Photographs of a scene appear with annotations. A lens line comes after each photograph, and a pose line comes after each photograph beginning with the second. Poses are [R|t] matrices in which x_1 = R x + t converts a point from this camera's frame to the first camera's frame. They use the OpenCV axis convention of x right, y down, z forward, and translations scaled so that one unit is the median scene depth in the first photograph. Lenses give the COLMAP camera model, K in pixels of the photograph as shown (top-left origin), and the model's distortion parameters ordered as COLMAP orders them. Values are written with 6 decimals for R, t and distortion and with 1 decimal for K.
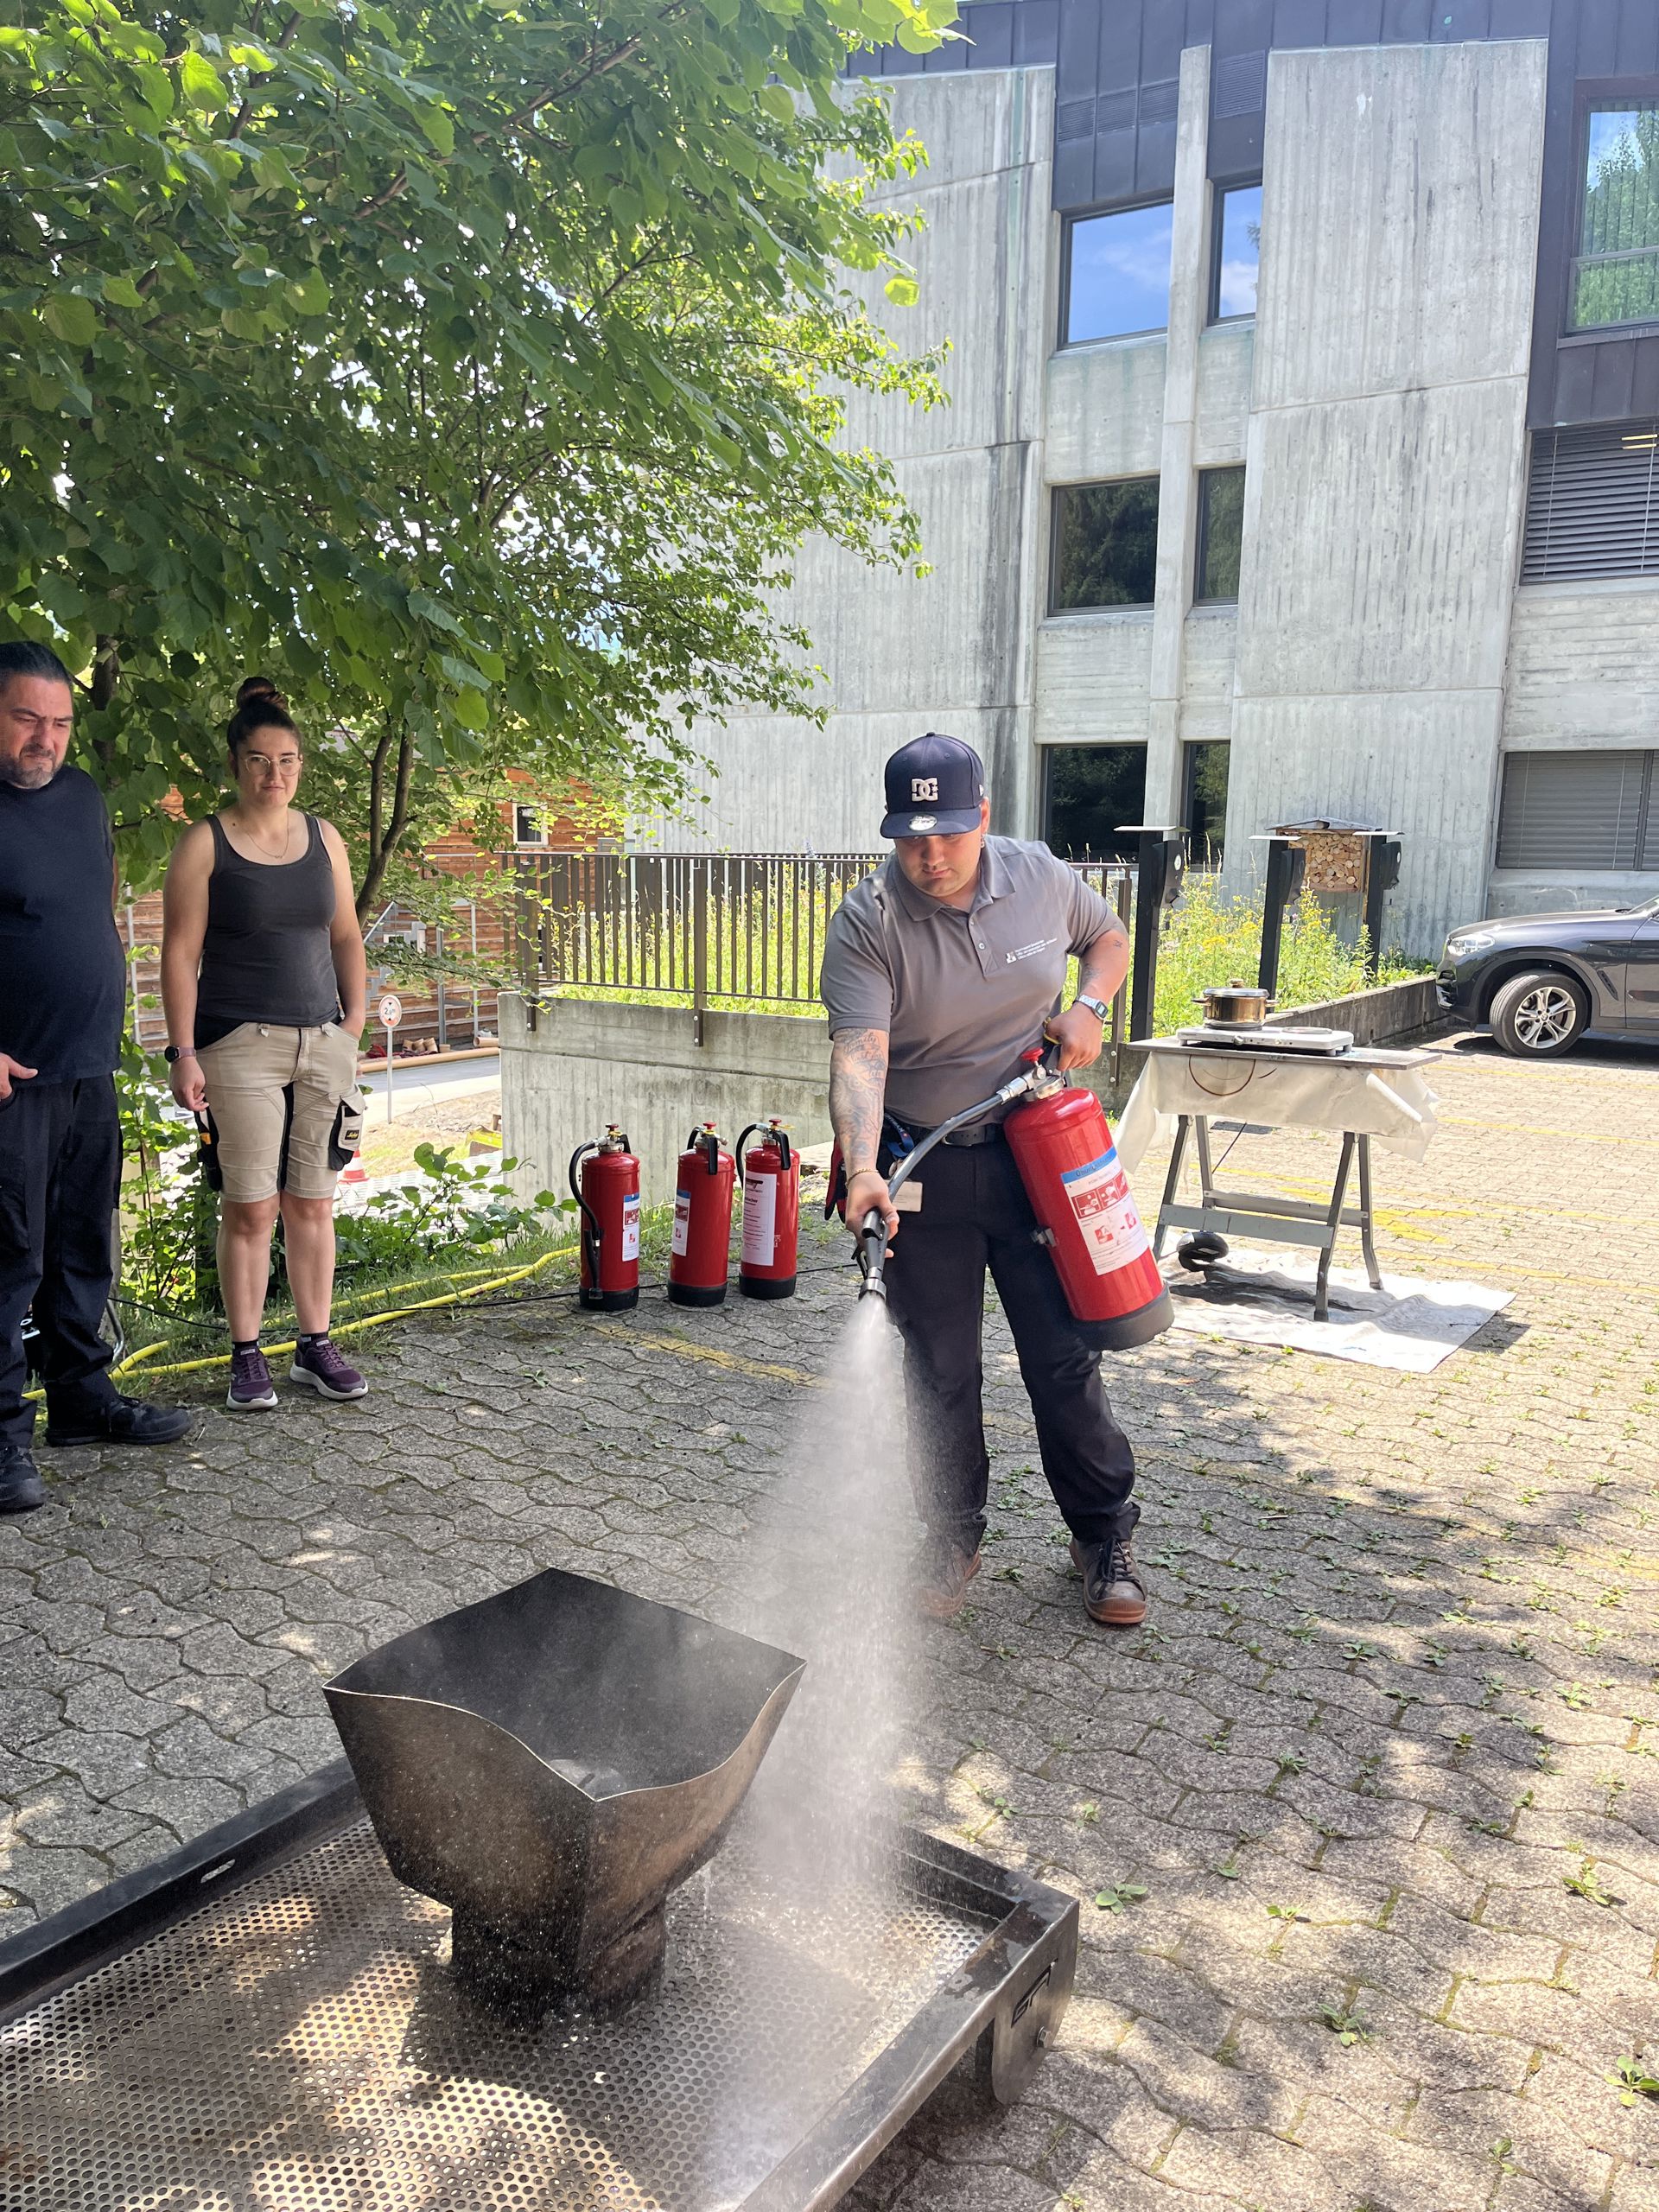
lens RADIAL K [[1673.7, 0, 842.1], [0, 1673.7, 1107.5], [0, 0, 1]] dist [0.100537, -0.131643]
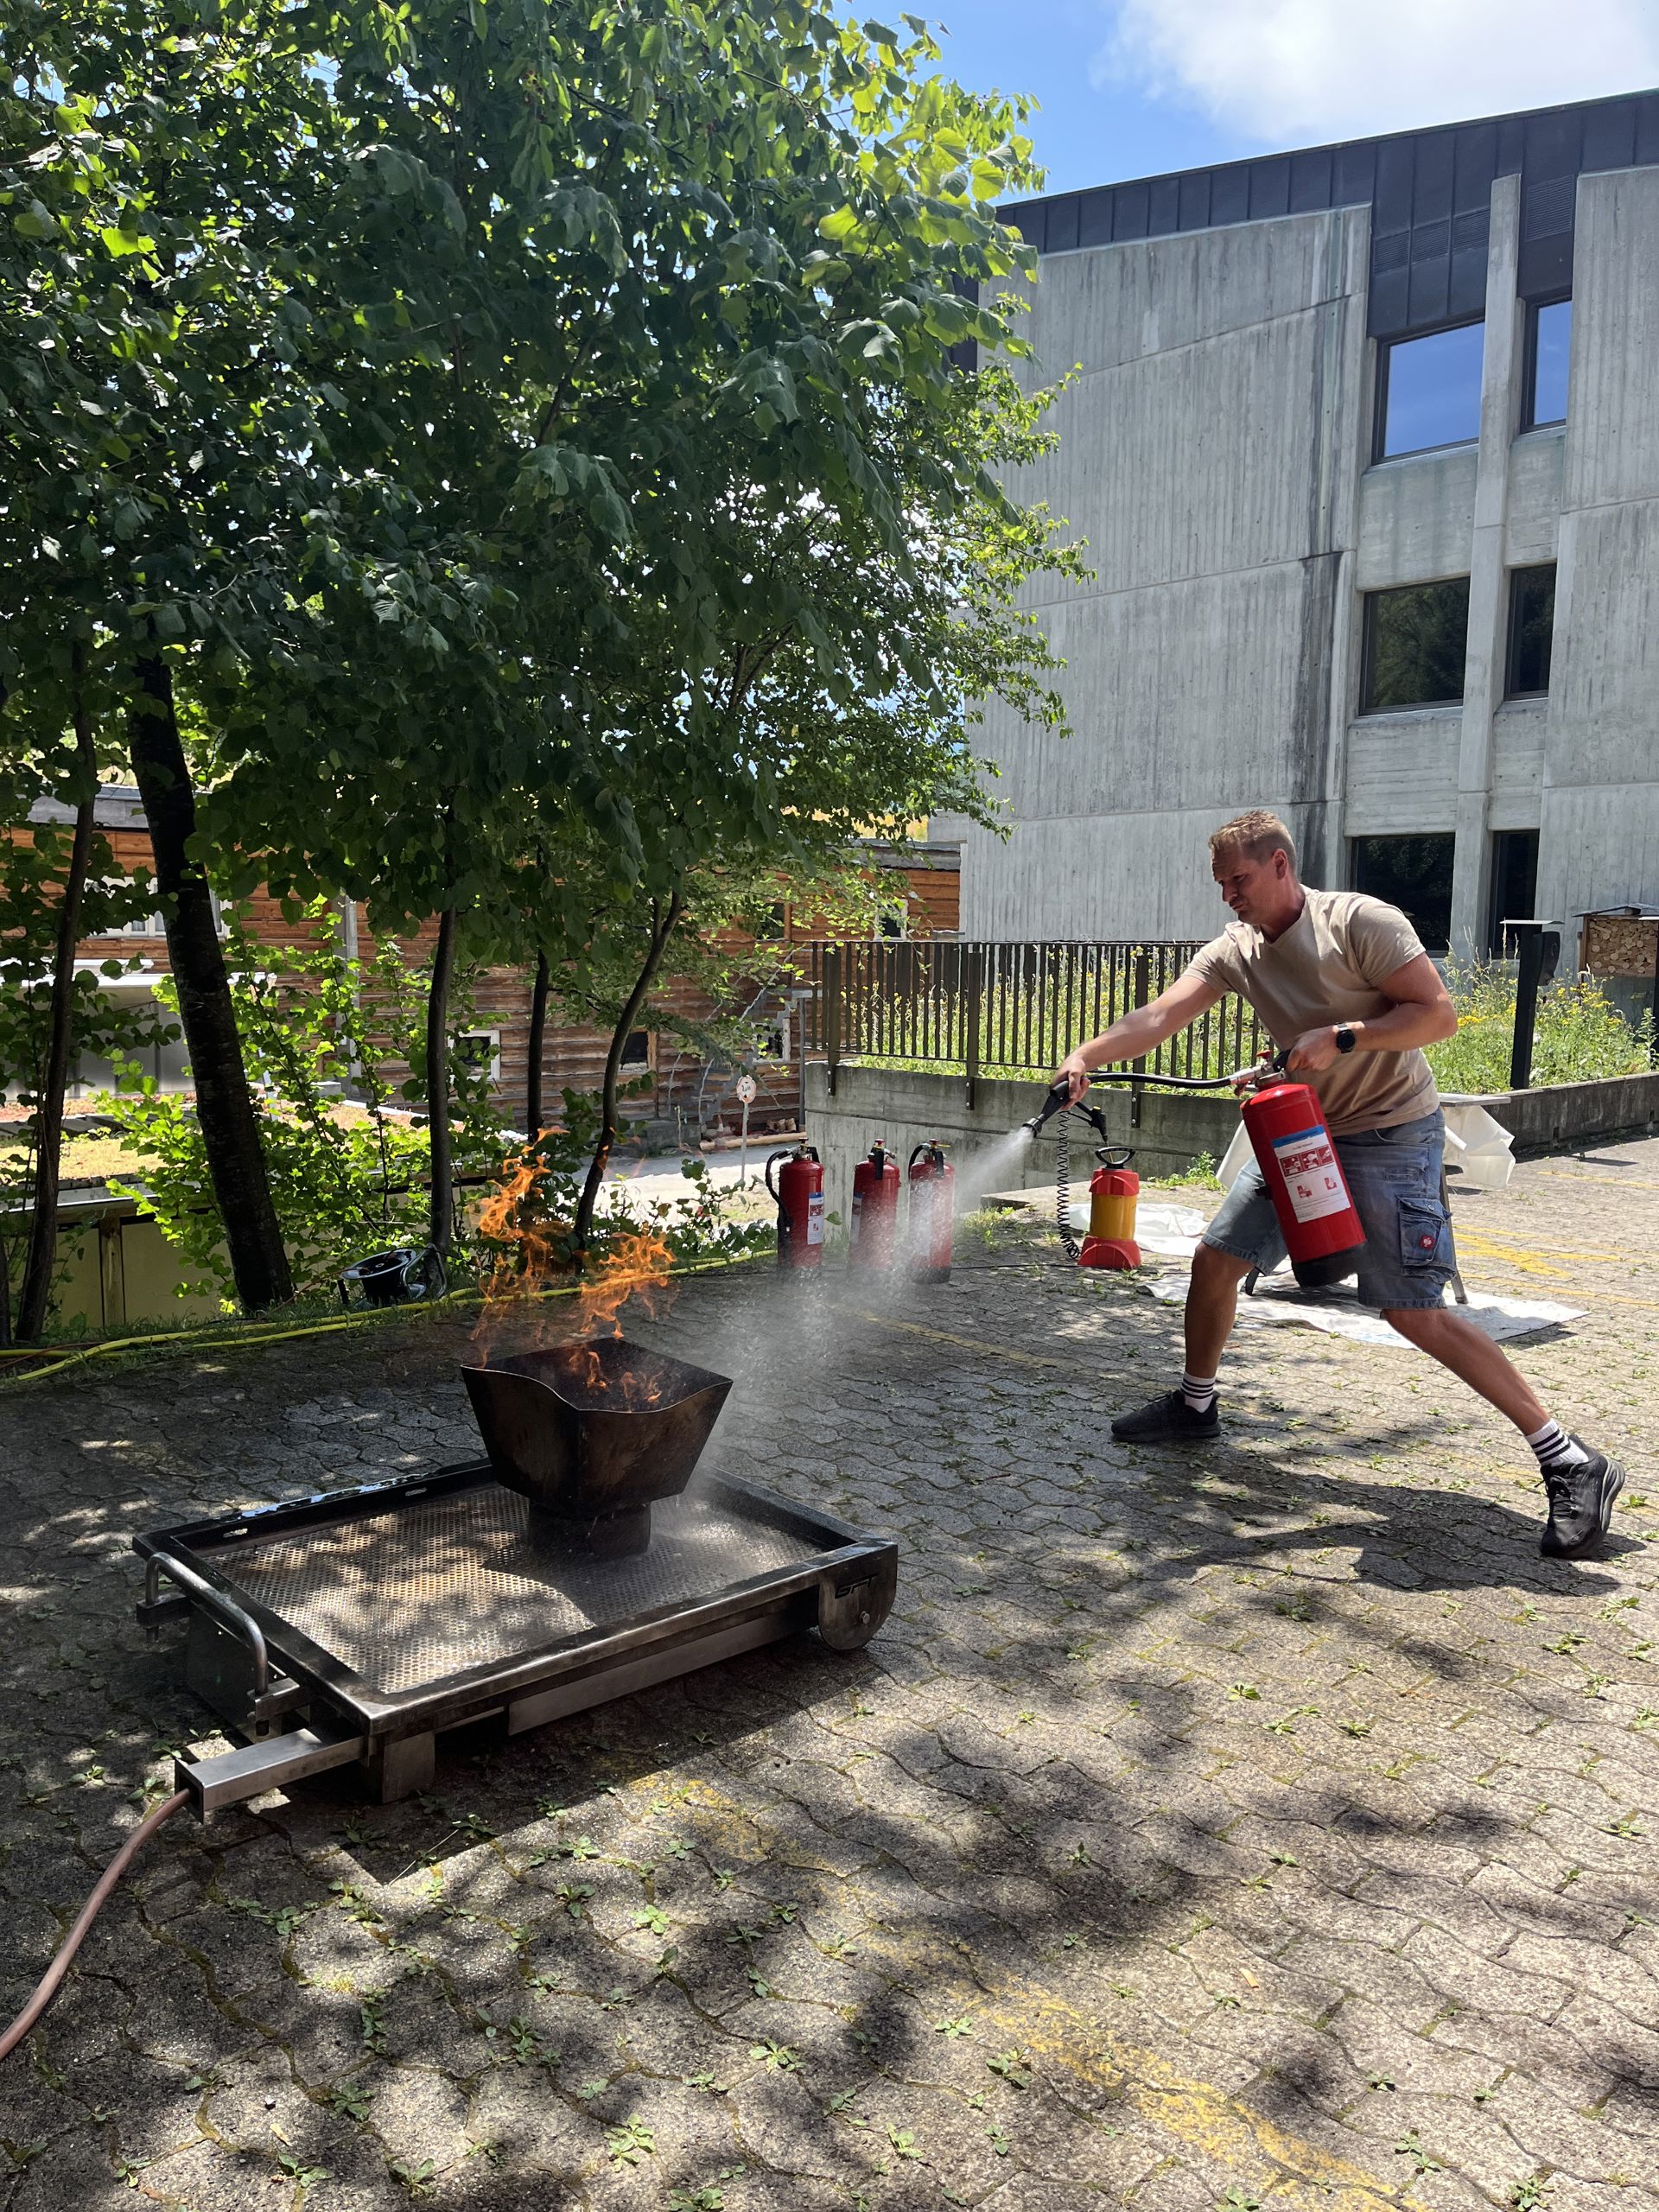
lens RADIAL K [[1673.6, 0, 832.9], [0, 1673.6, 1131.1], [0, 0, 1]] dist [0.082433, -0.116645]
pose [[0.972502, 0.020764, -0.231967, 0.061648], [-0.030894, 0.998717, -0.040125, 0.018616], [0.230836, 0.046188, 0.971896, -0.083239]]
